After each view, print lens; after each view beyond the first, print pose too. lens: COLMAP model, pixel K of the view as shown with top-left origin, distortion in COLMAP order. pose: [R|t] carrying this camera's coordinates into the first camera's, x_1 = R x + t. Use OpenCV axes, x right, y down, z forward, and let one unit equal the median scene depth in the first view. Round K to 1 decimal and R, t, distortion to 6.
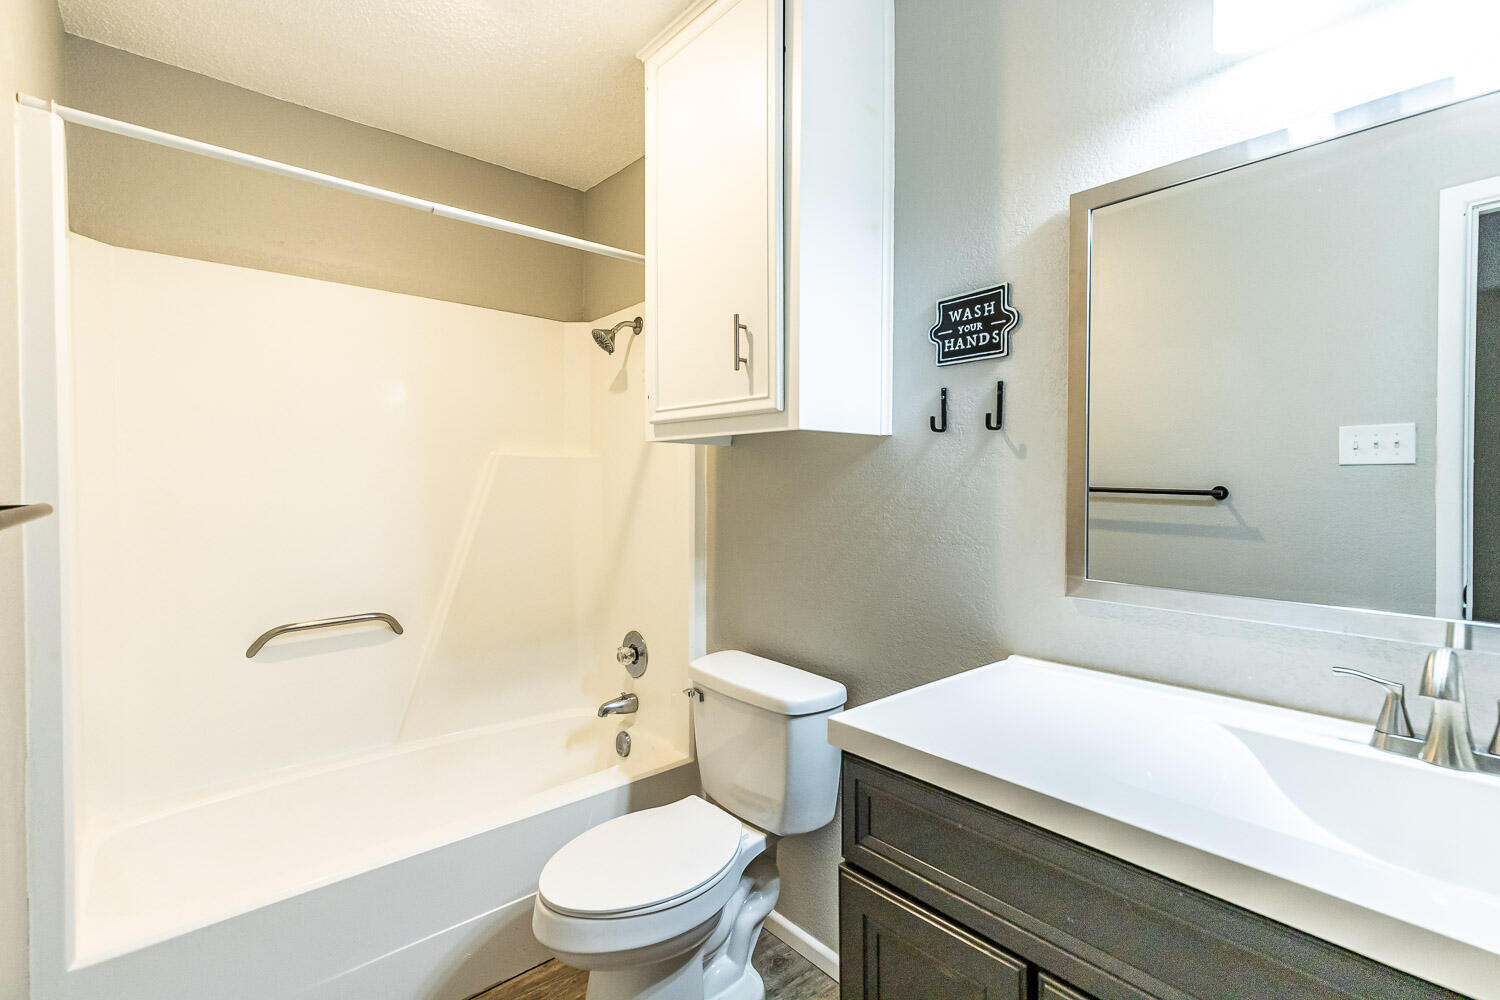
lens RADIAL K [[676.6, 0, 742.0], [0, 676.6, 497.9], [0, 0, 1]] dist [0.008172, -0.000862]
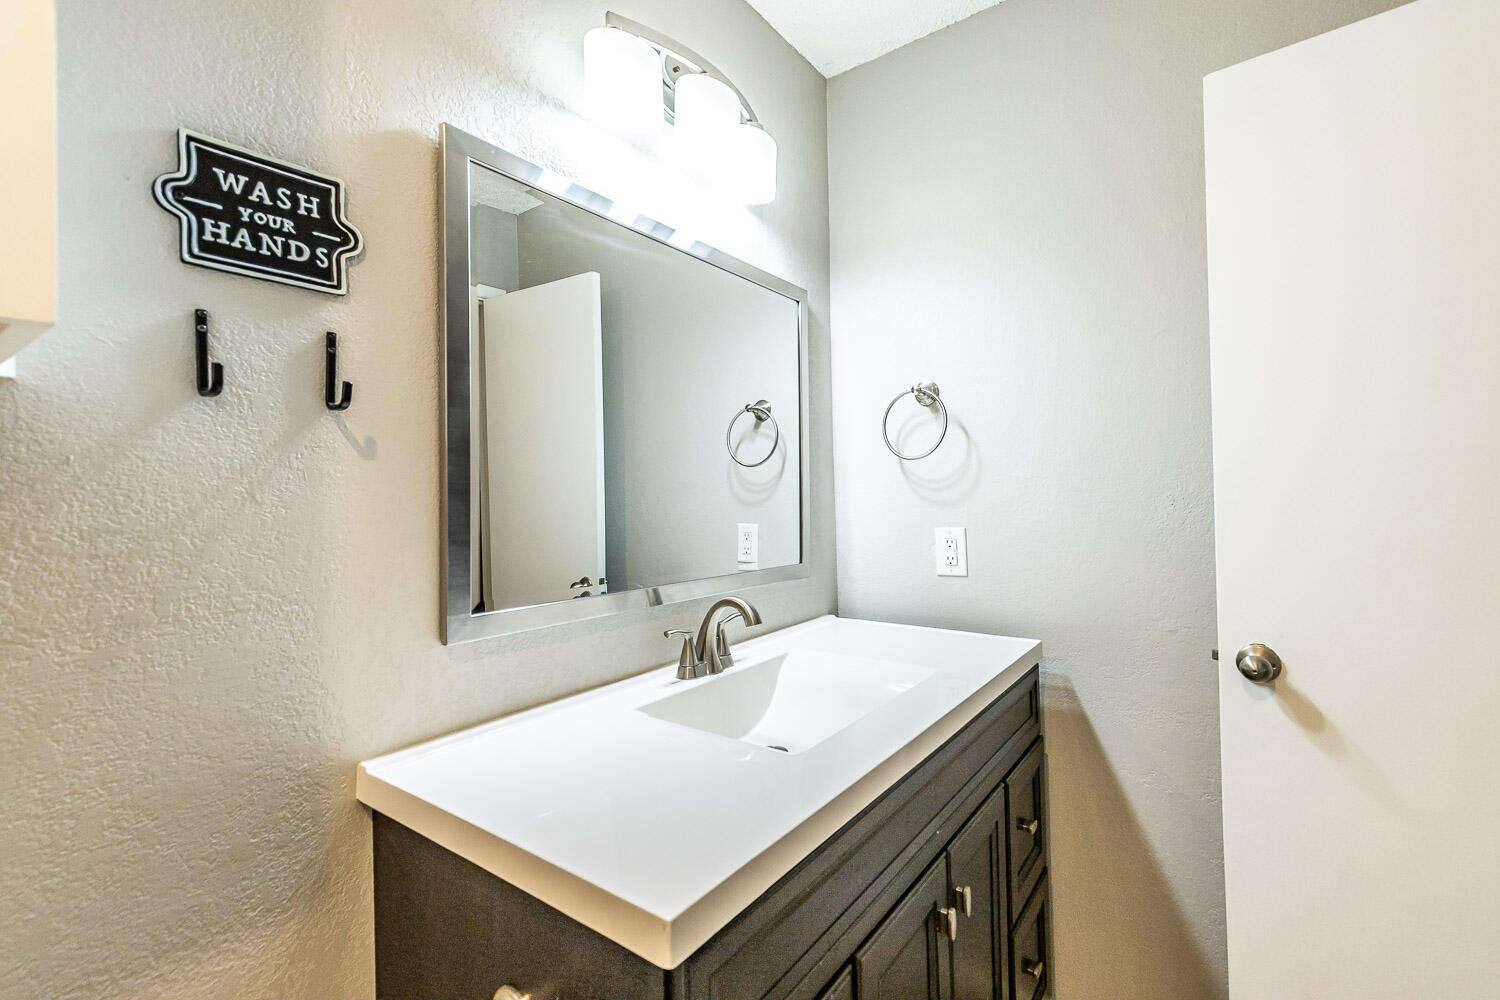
lens RADIAL K [[676.6, 0, 742.0], [0, 676.6, 497.9], [0, 0, 1]] dist [0.008172, -0.000862]
pose [[-0.221595, 0.011928, 0.975066, -0.300970], [0.049885, 0.998755, -0.000881, -0.001136], [-0.973862, 0.048446, -0.221914, 0.763059]]
